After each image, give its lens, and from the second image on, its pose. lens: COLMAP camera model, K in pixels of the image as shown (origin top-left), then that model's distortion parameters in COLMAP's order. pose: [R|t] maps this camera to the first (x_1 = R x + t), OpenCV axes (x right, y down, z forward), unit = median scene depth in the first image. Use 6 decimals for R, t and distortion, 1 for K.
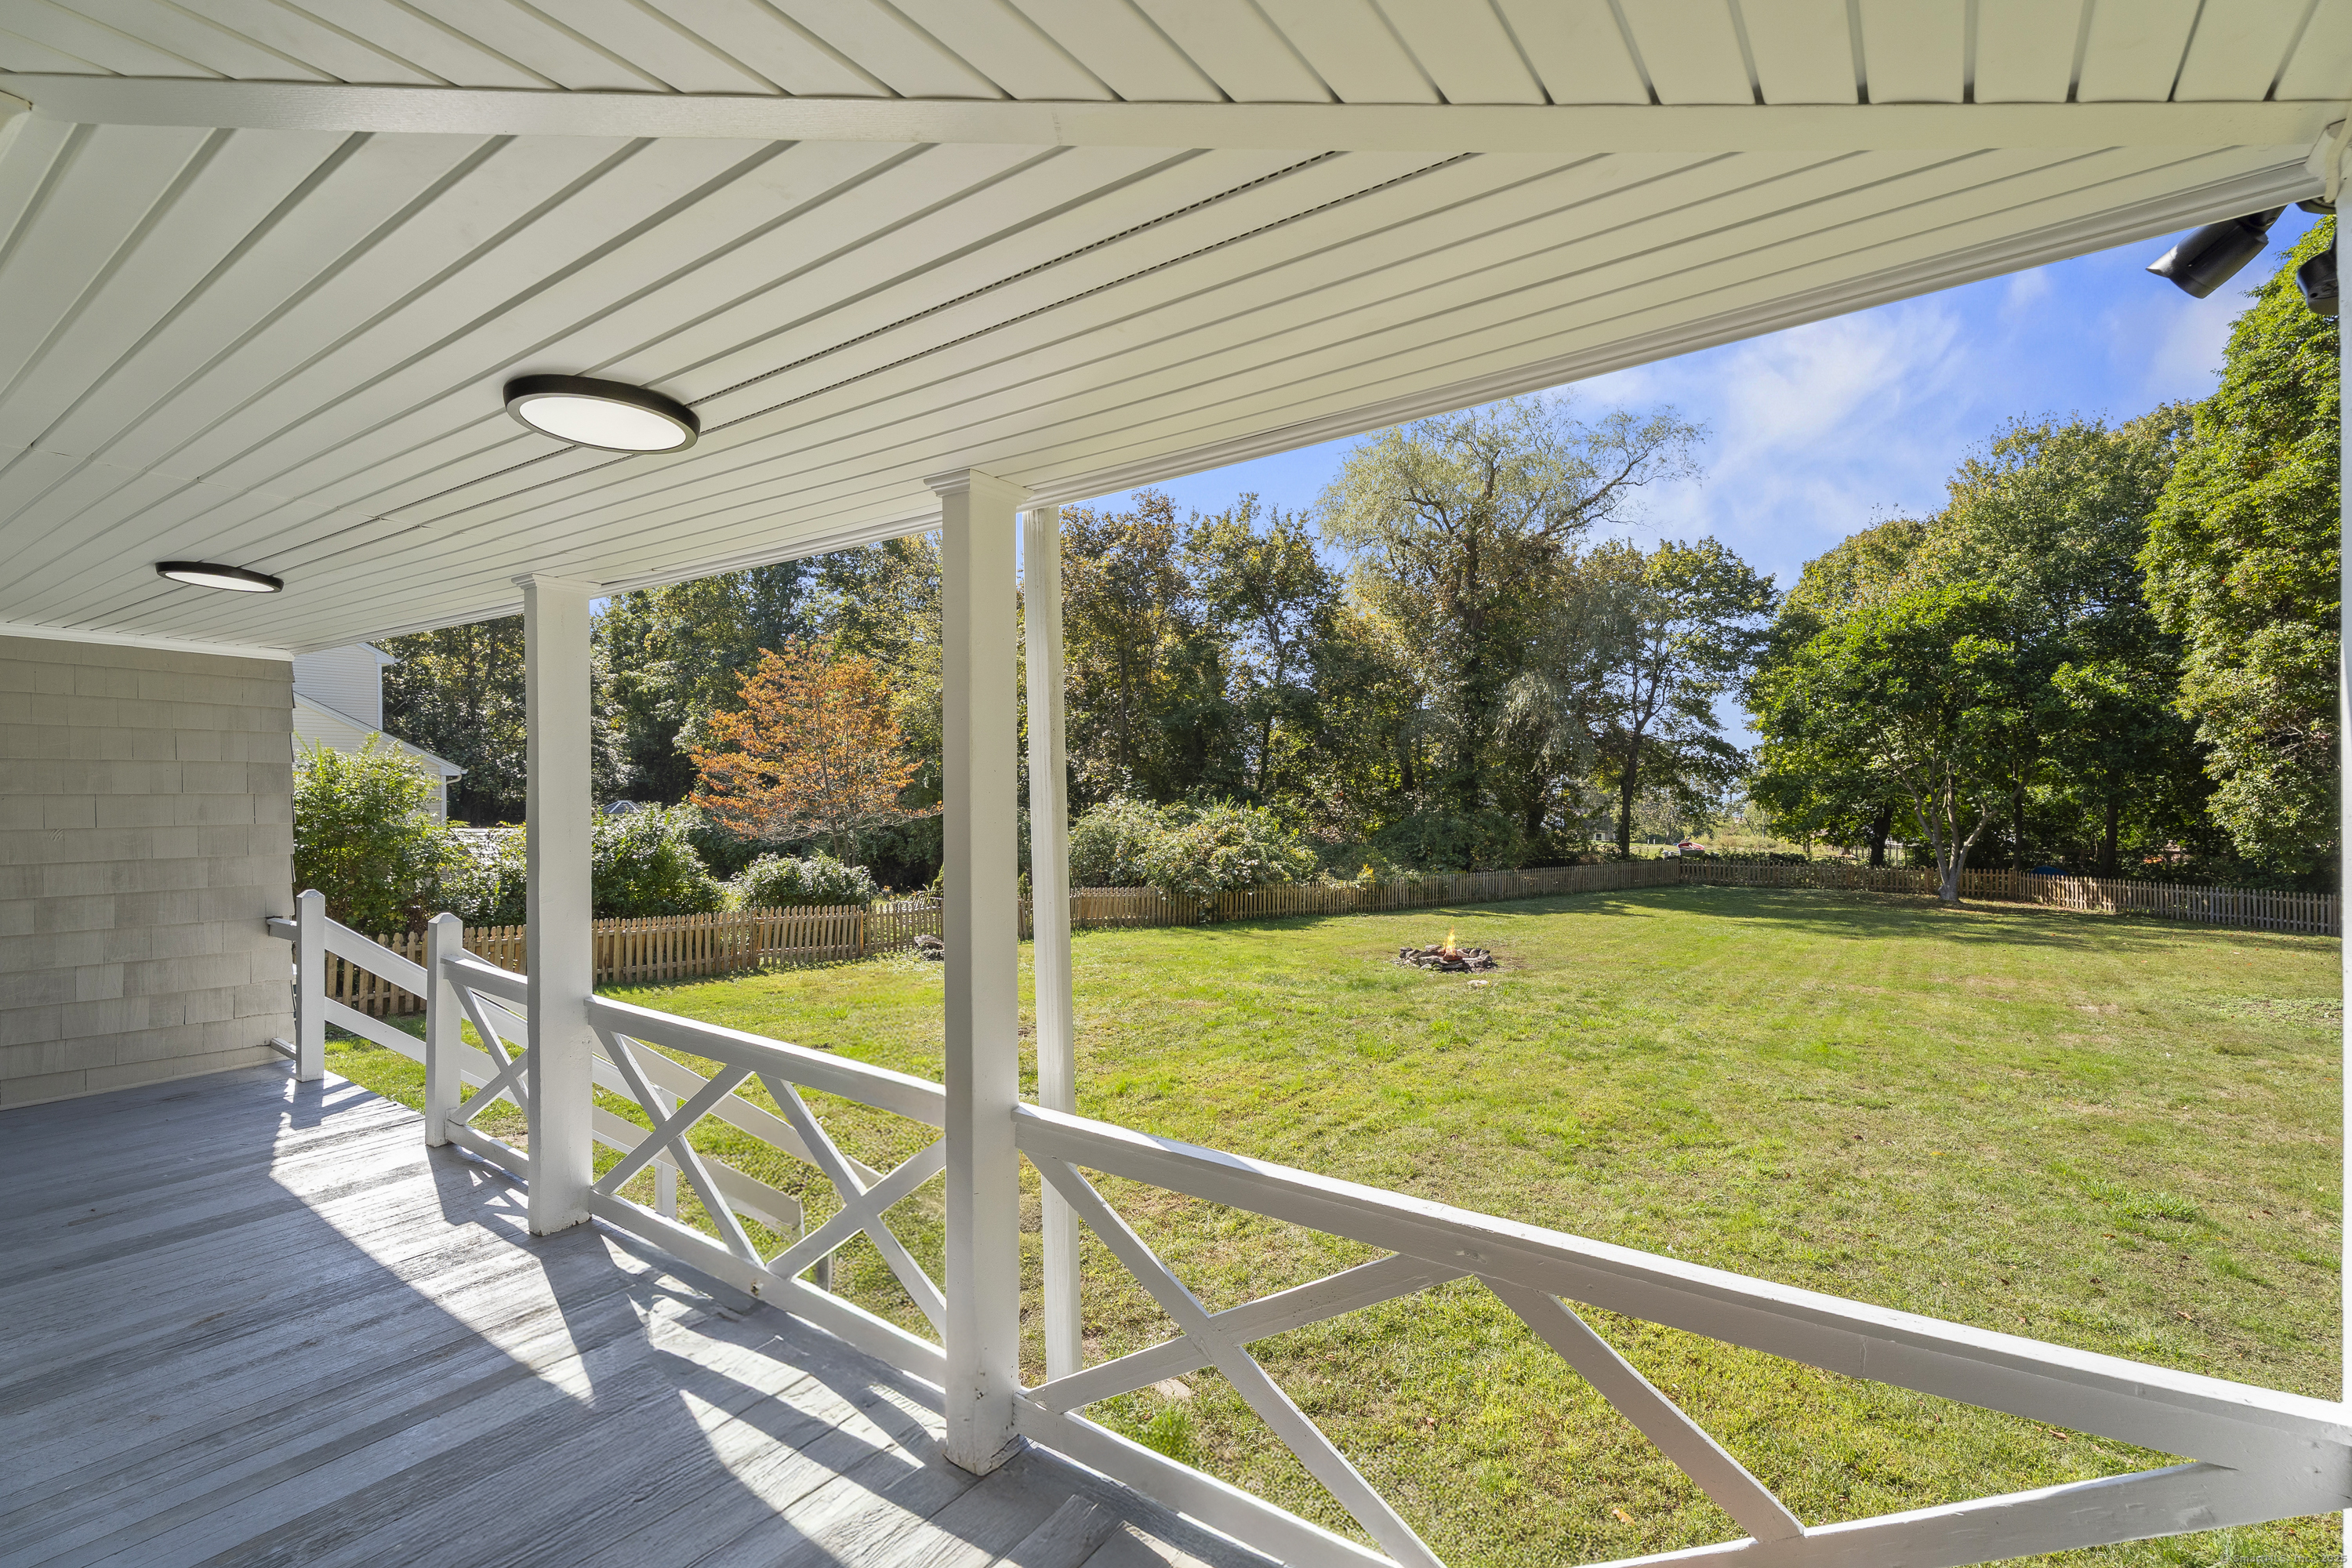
lens RADIAL K [[1052.5, 0, 1170.5], [0, 1052.5, 772.0], [0, 0, 1]] dist [0.002069, 0.000679]
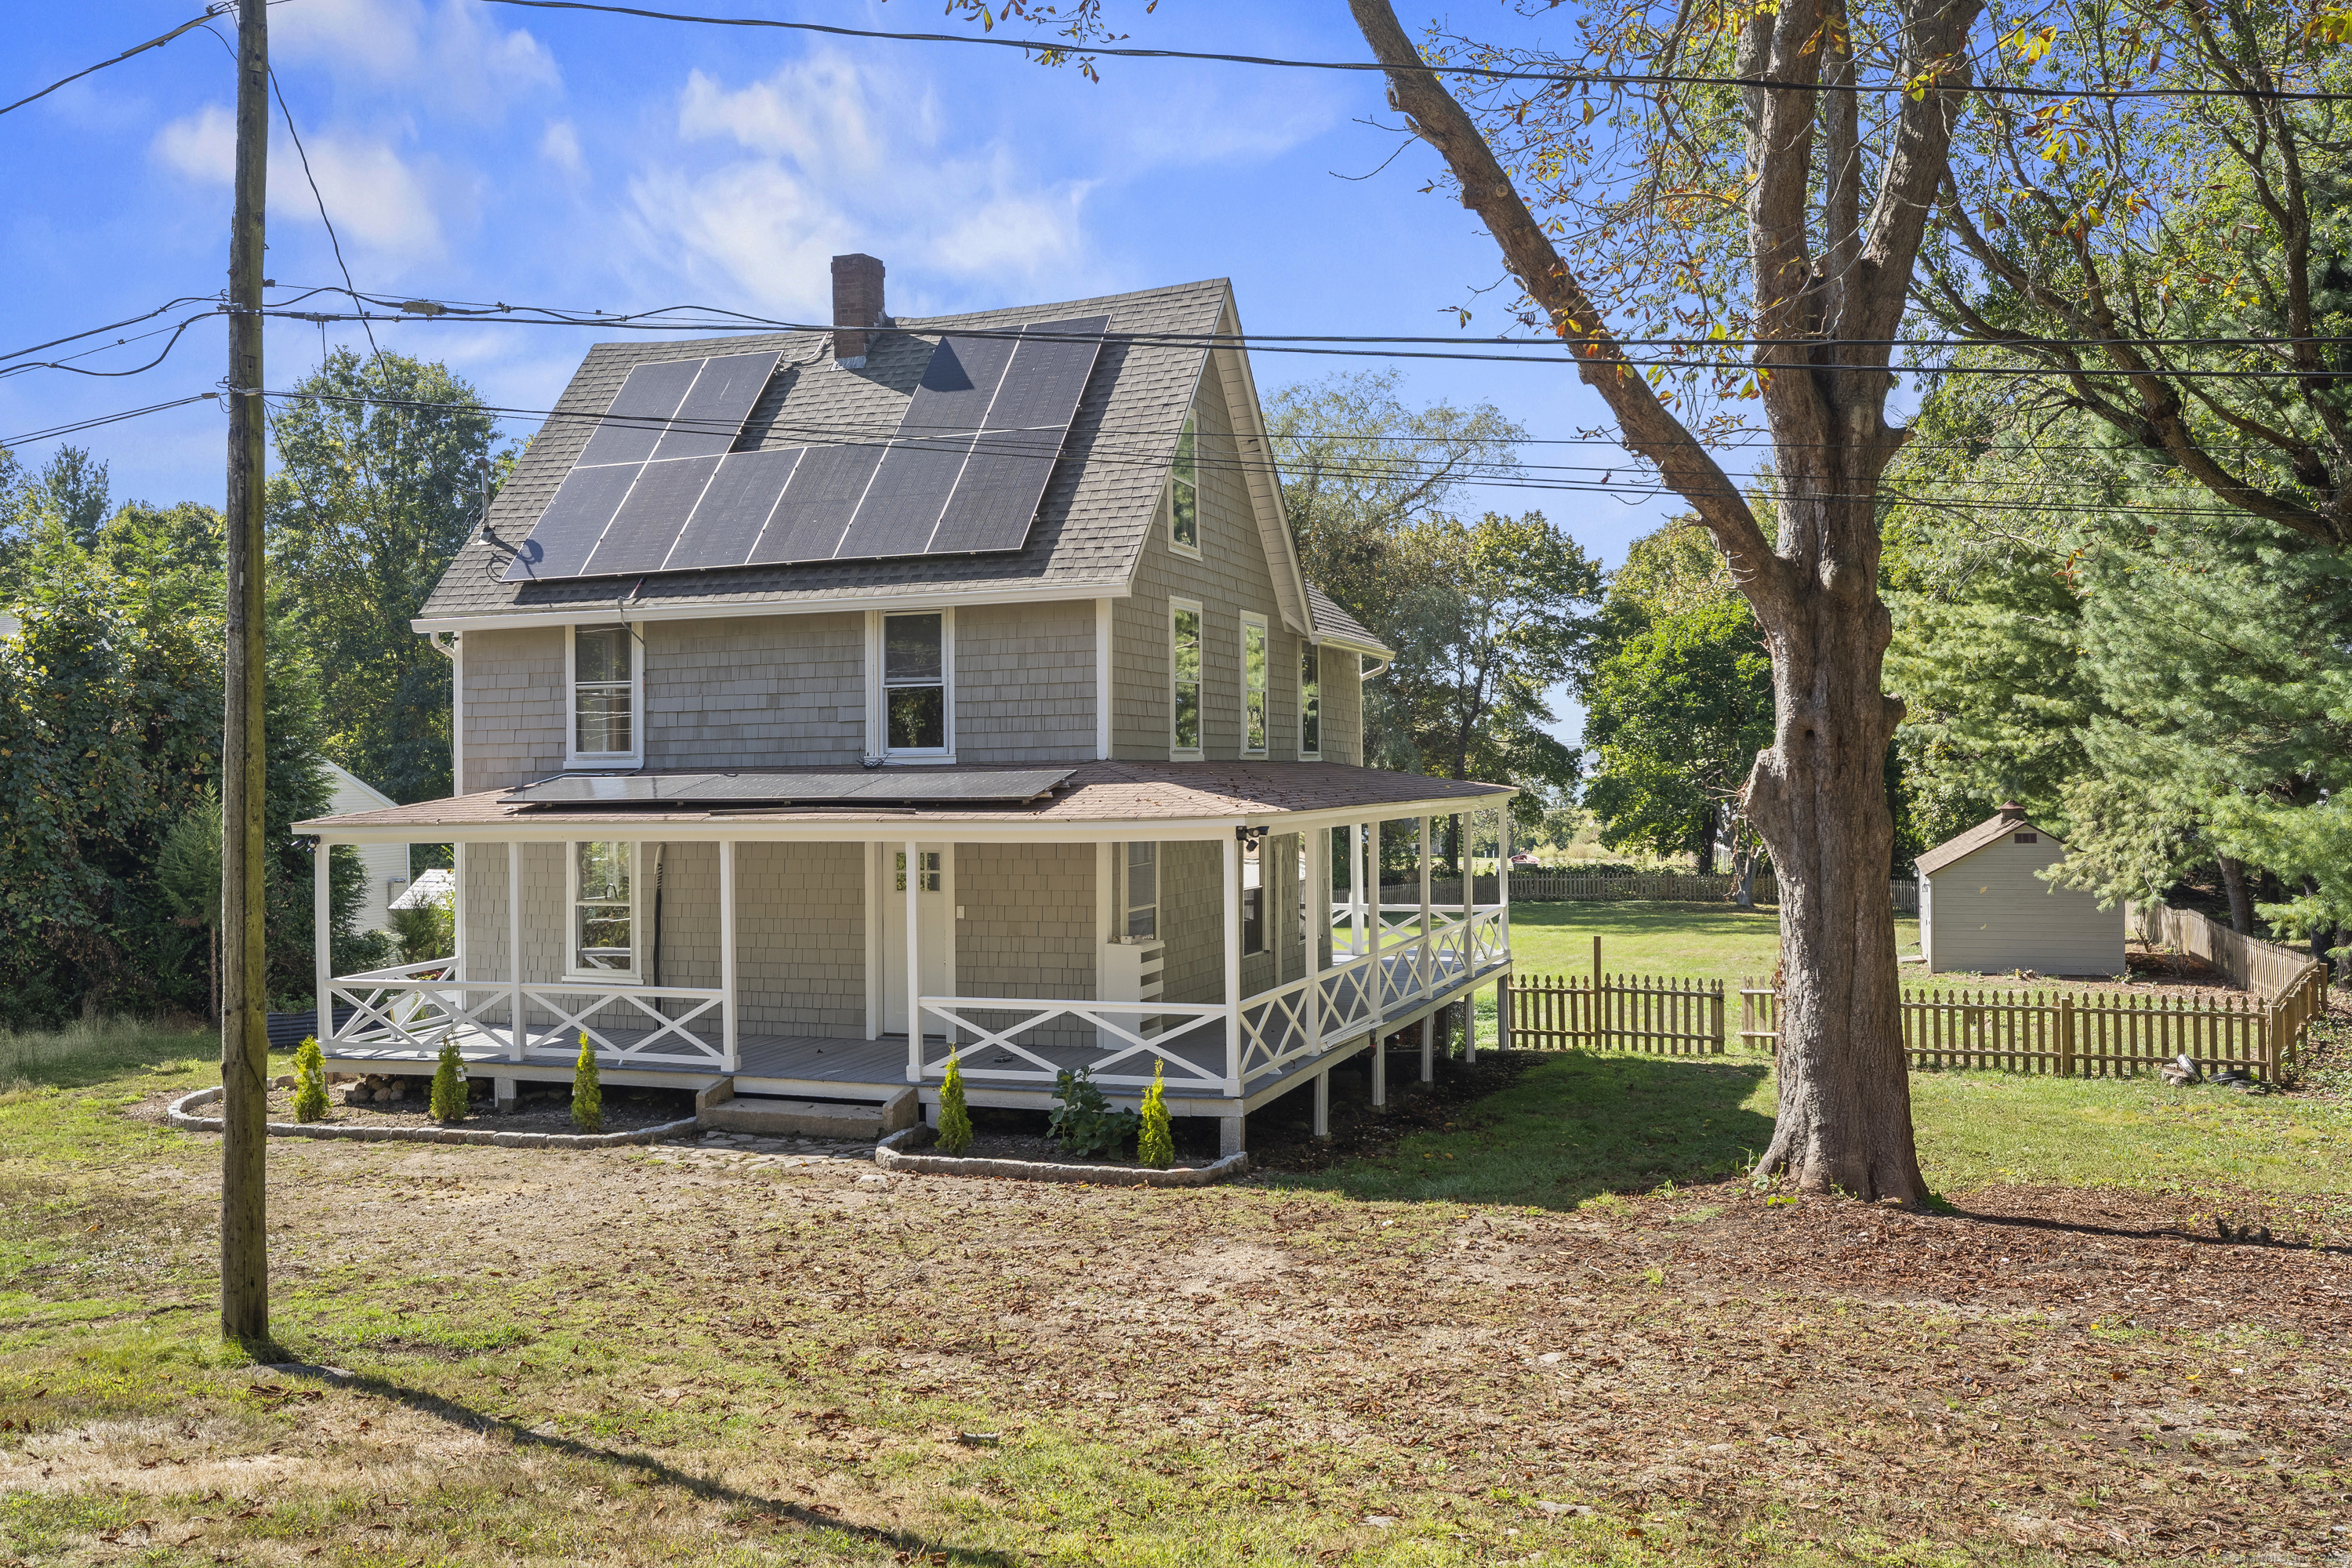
lens RADIAL K [[1952.6, 0, 1176.0], [0, 1952.6, 784.0], [0, 0, 1]] dist [0.004960, 0.001394]
pose [[0.964358, -0.020673, 0.263791, -0.305534], [0.014968, 0.999609, 0.023617, -0.050417], [-0.264176, -0.018827, 0.964291, -0.710611]]
